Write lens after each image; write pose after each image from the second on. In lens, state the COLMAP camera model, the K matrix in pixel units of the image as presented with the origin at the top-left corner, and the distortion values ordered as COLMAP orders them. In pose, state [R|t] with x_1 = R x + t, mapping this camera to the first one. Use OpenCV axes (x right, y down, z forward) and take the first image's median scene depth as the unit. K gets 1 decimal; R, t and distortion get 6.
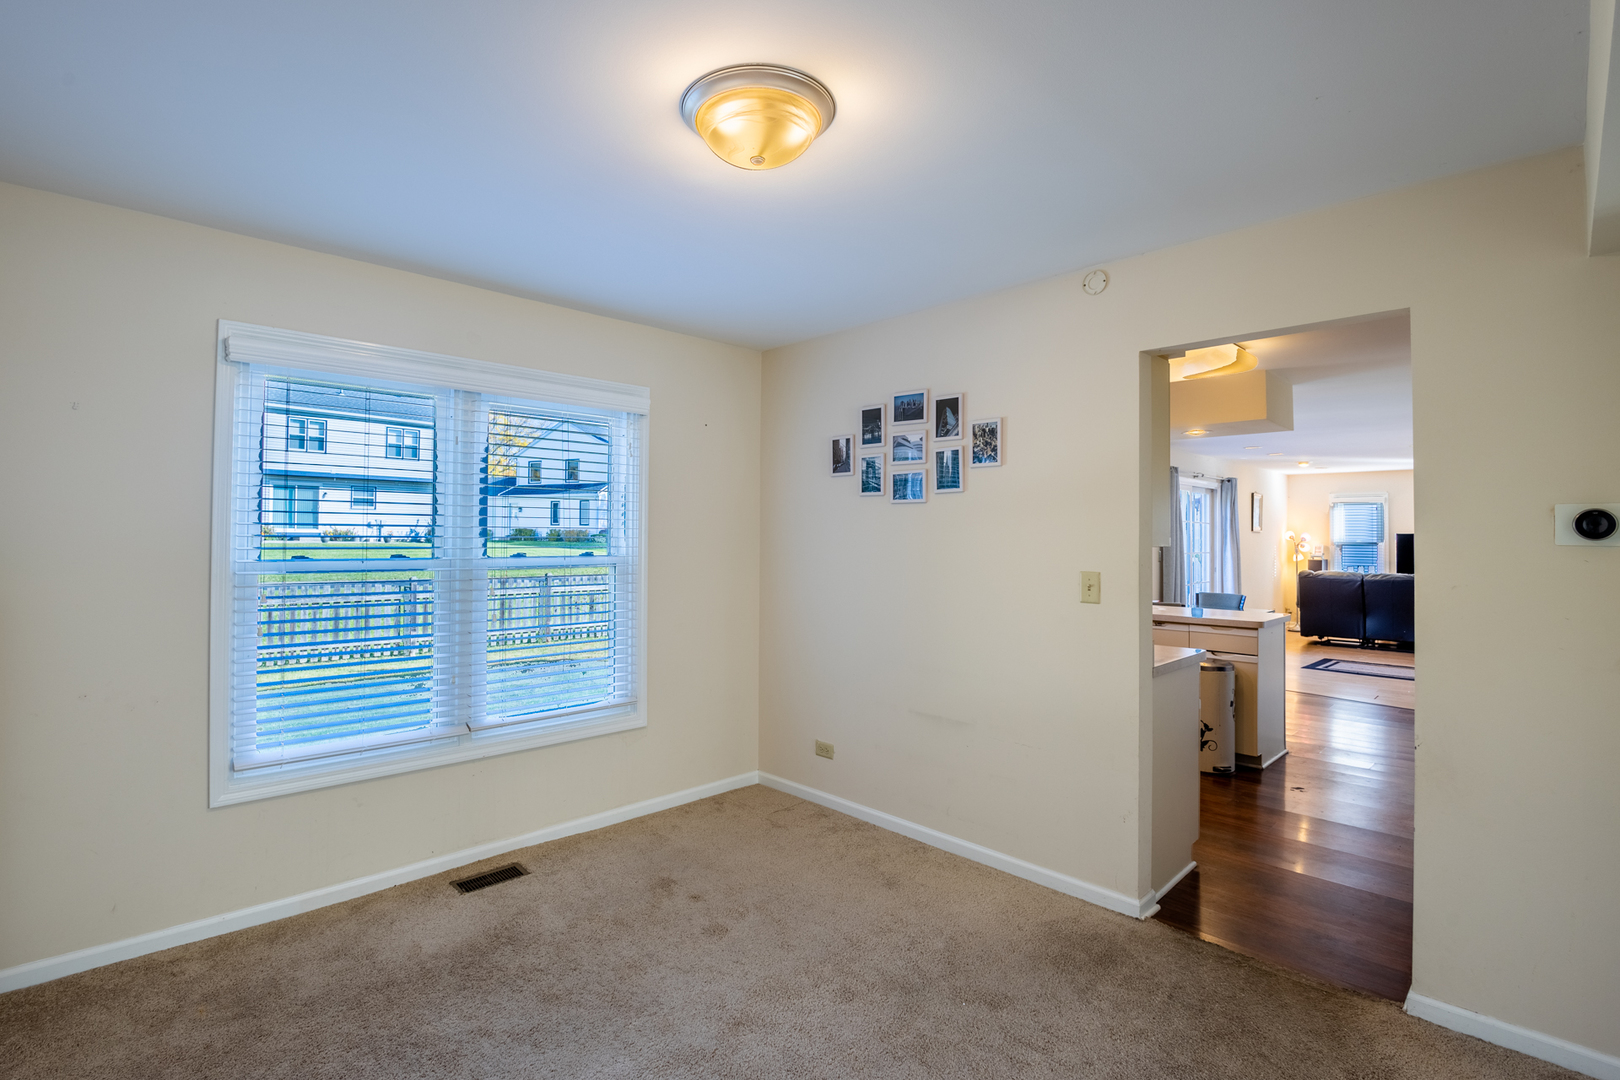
lens RADIAL K [[759.3, 0, 770.5], [0, 759.3, 533.4], [0, 0, 1]] dist [-0.015499, -0.002663]
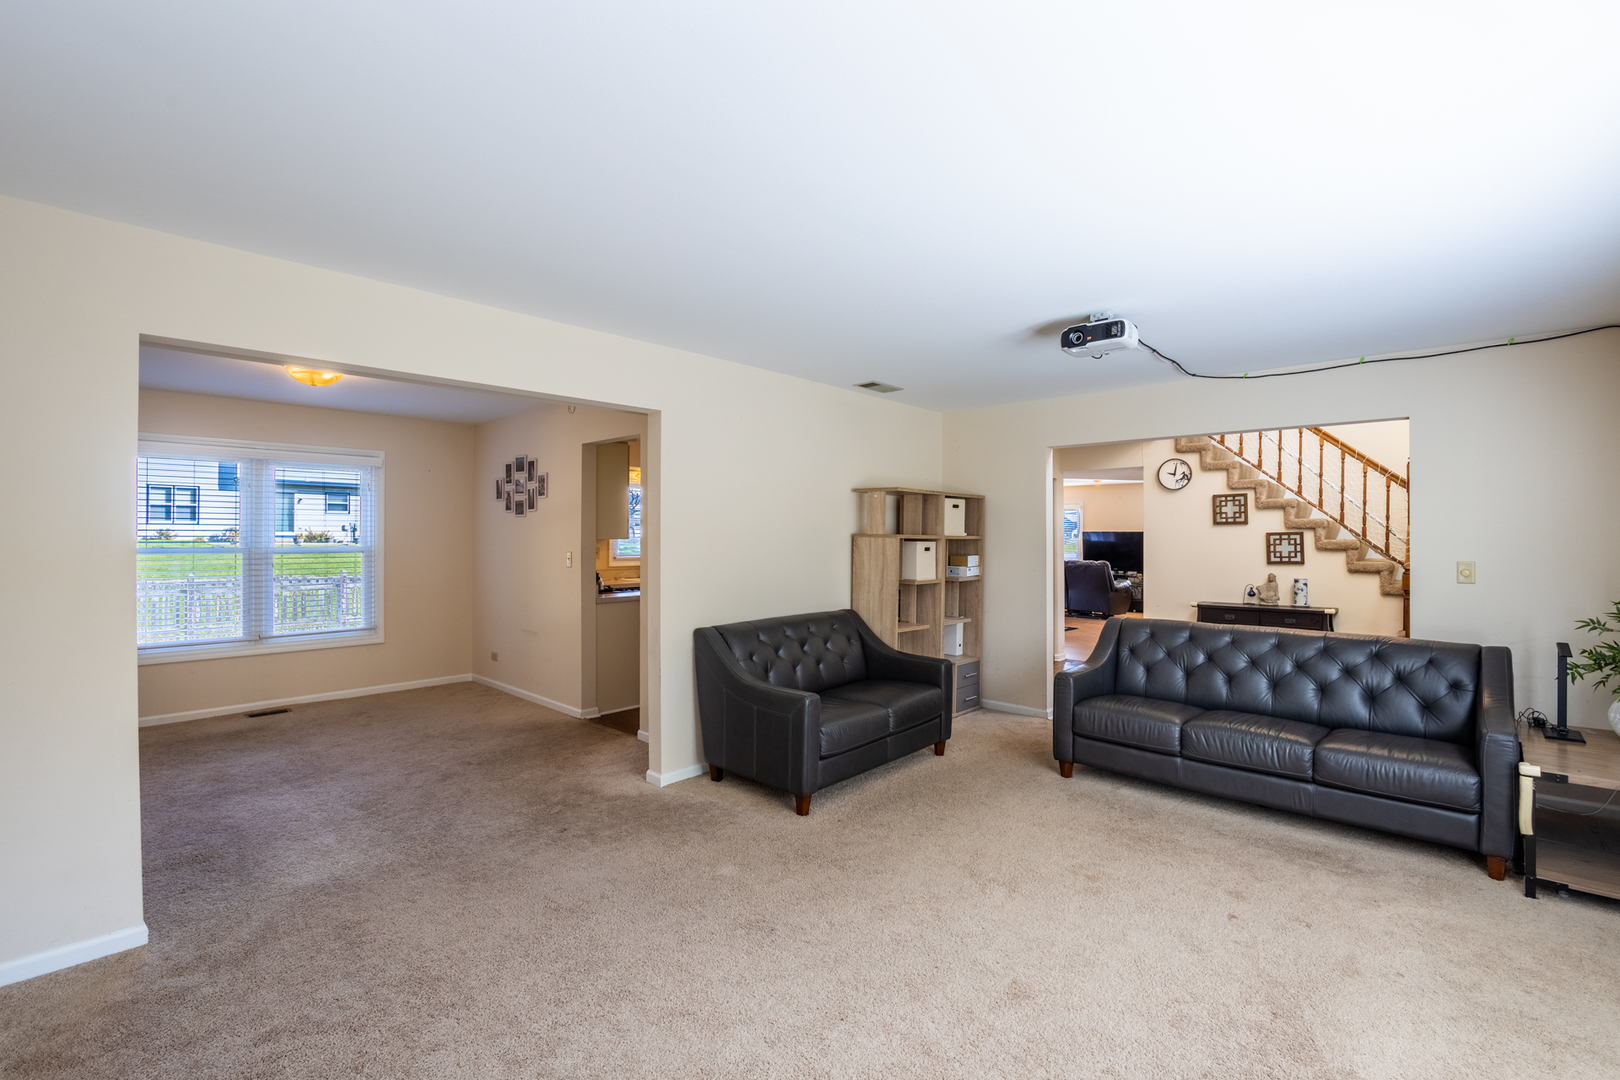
lens RADIAL K [[724.7, 0, 806.3], [0, 724.7, 536.4], [0, 0, 1]] dist [0.000743, -0.000379]
pose [[0.998787, -0.005069, 0.048985, 0.768570], [0.004840, 0.999977, 0.004804, 0.003203], [-0.049008, -0.004562, 0.998788, -0.770584]]
